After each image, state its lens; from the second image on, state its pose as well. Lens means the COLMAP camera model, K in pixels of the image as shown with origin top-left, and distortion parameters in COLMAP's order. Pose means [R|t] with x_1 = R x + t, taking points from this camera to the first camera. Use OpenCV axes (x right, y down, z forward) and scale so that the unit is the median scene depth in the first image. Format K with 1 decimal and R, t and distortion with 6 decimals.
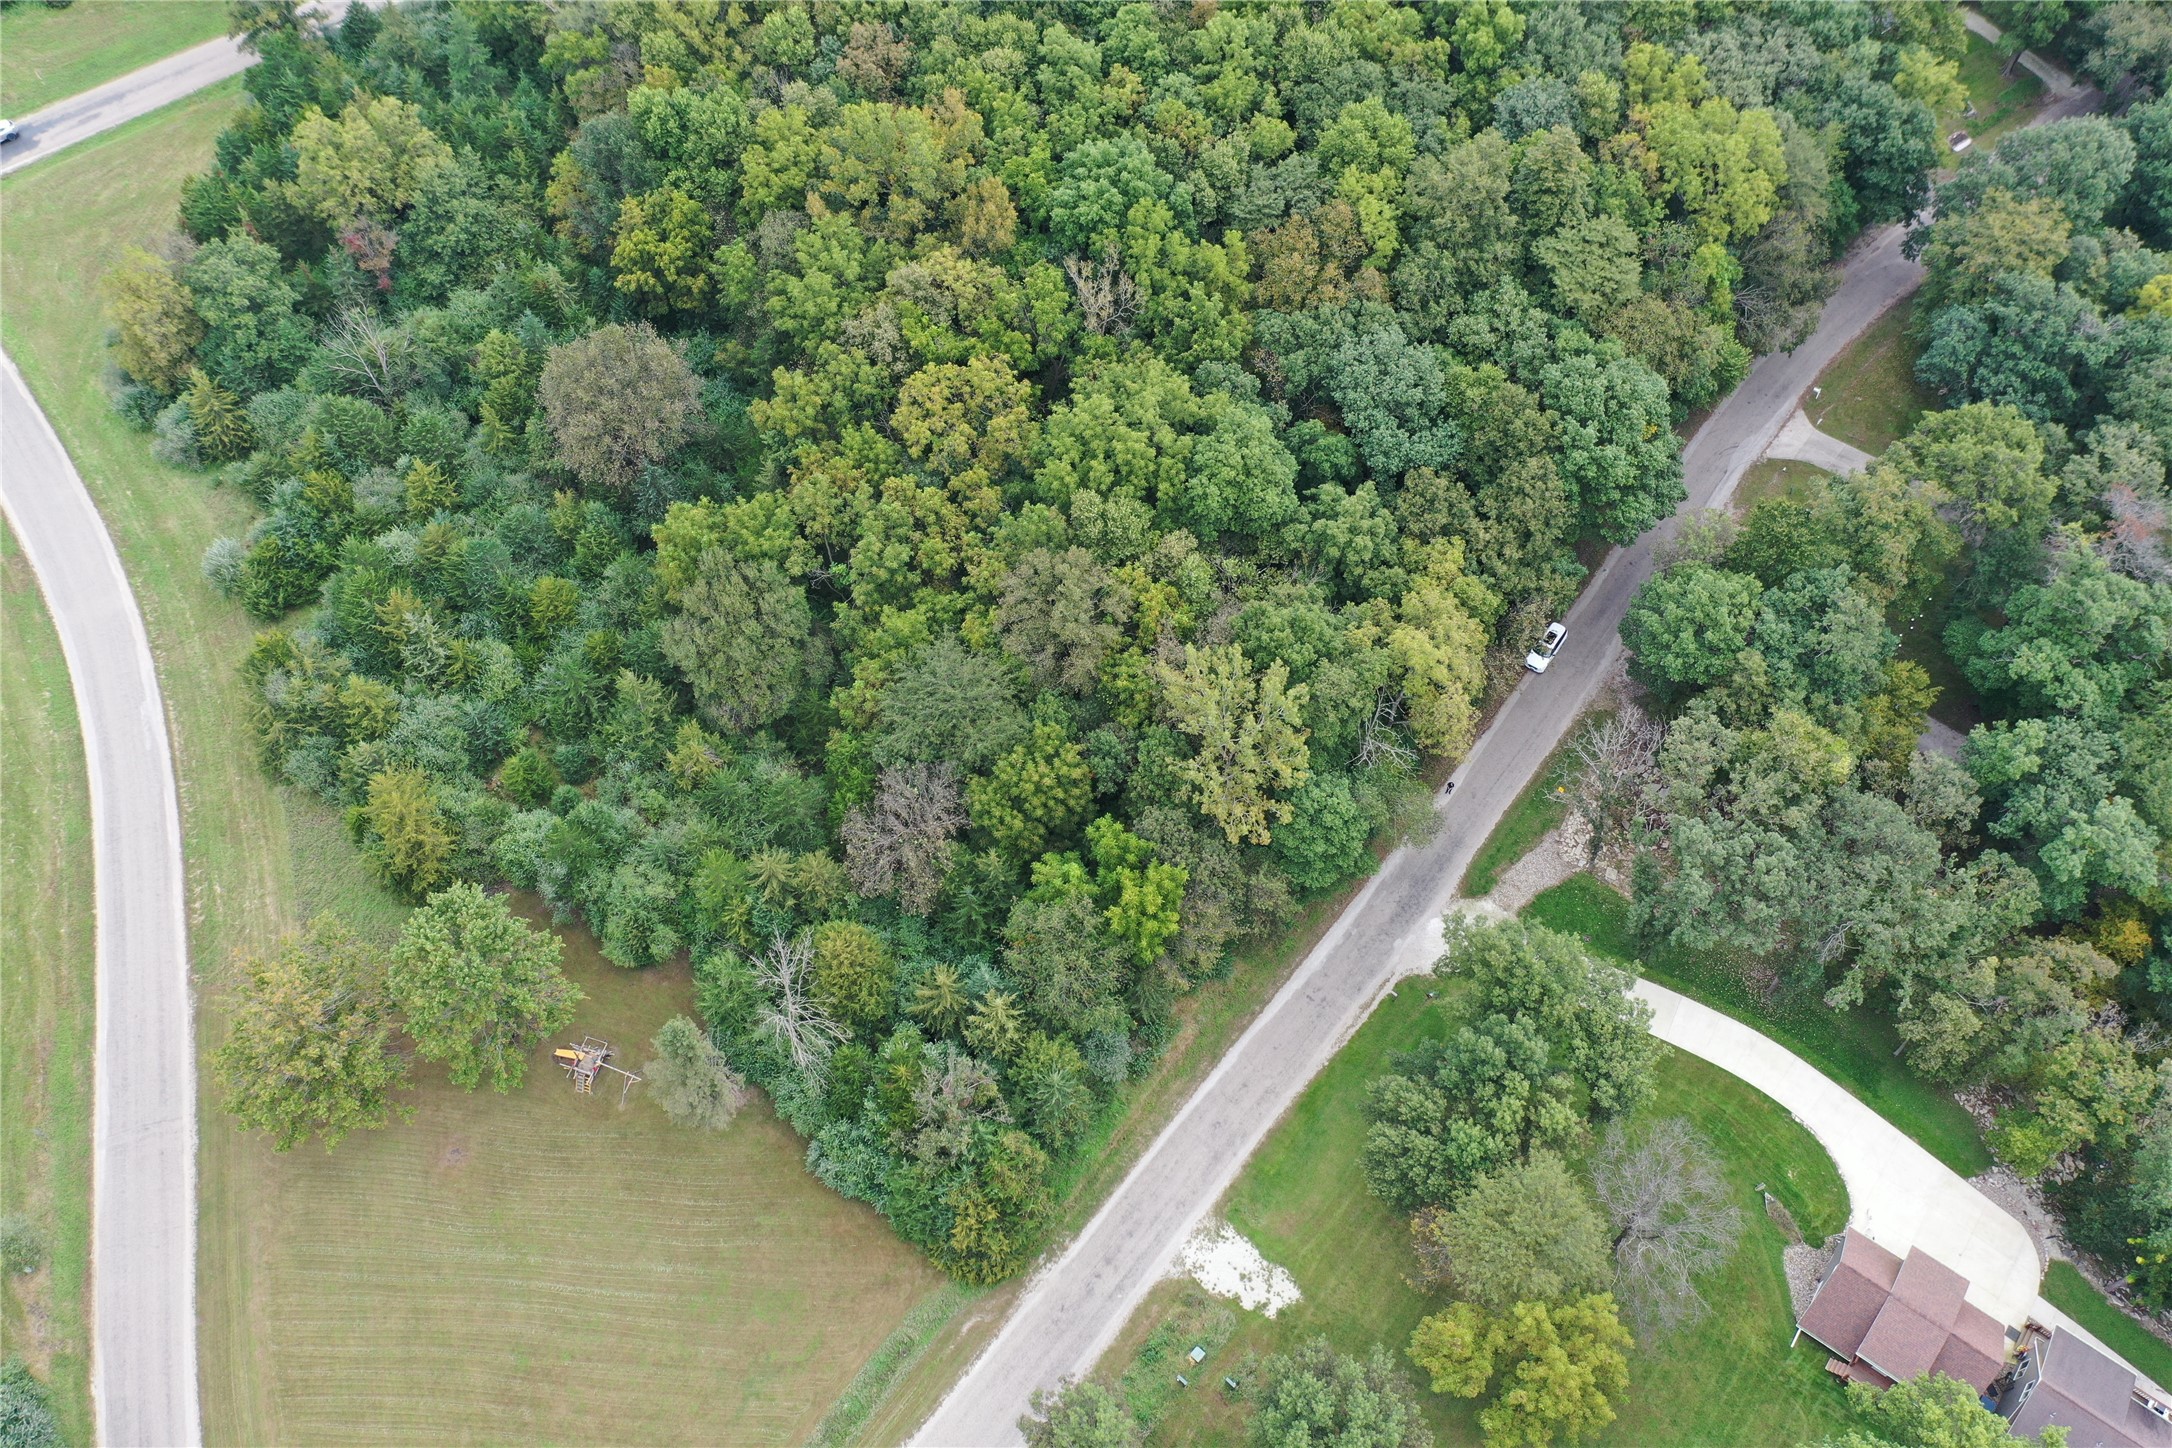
lens RADIAL K [[1711.1, 0, 1083.1], [0, 1711.1, 716.2], [0, 0, 1]] dist [-0.007303, -0.000628]
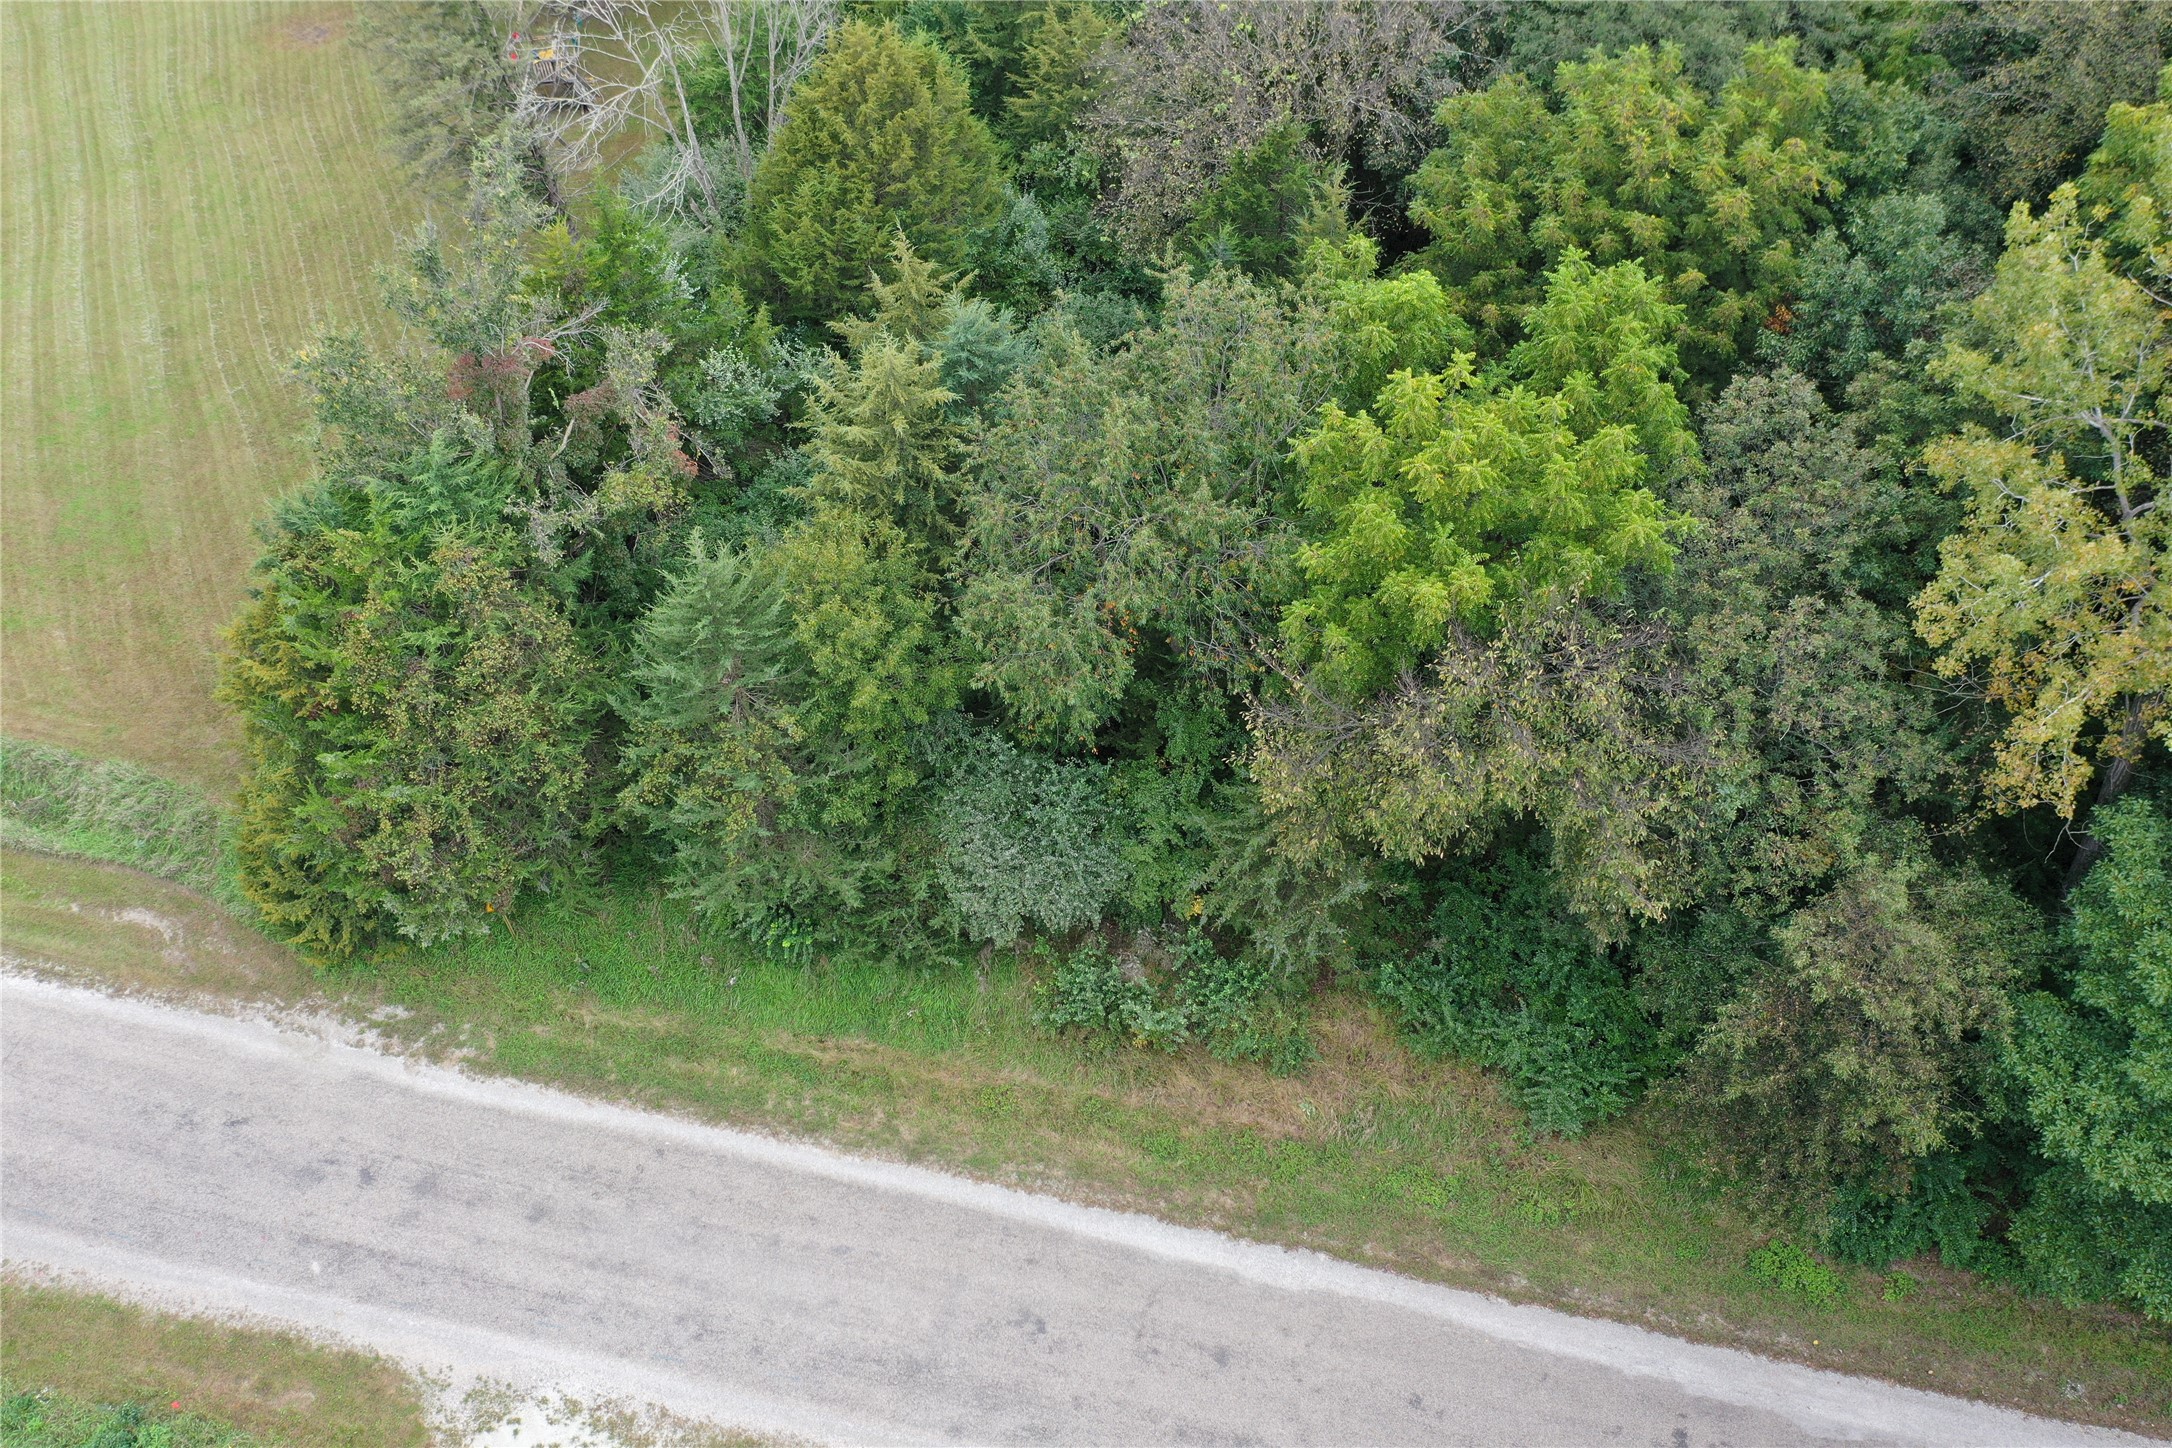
lens RADIAL K [[1711.1, 0, 1083.6], [0, 1711.1, 725.4], [0, 0, 1]] dist [-0.007303, -0.000628]
pose [[0.451302, 0.678485, -0.579641, 0.169794], [-0.744820, 0.644155, 0.174092, 0.119512], [0.491497, 0.353161, 0.796058, 0.727875]]
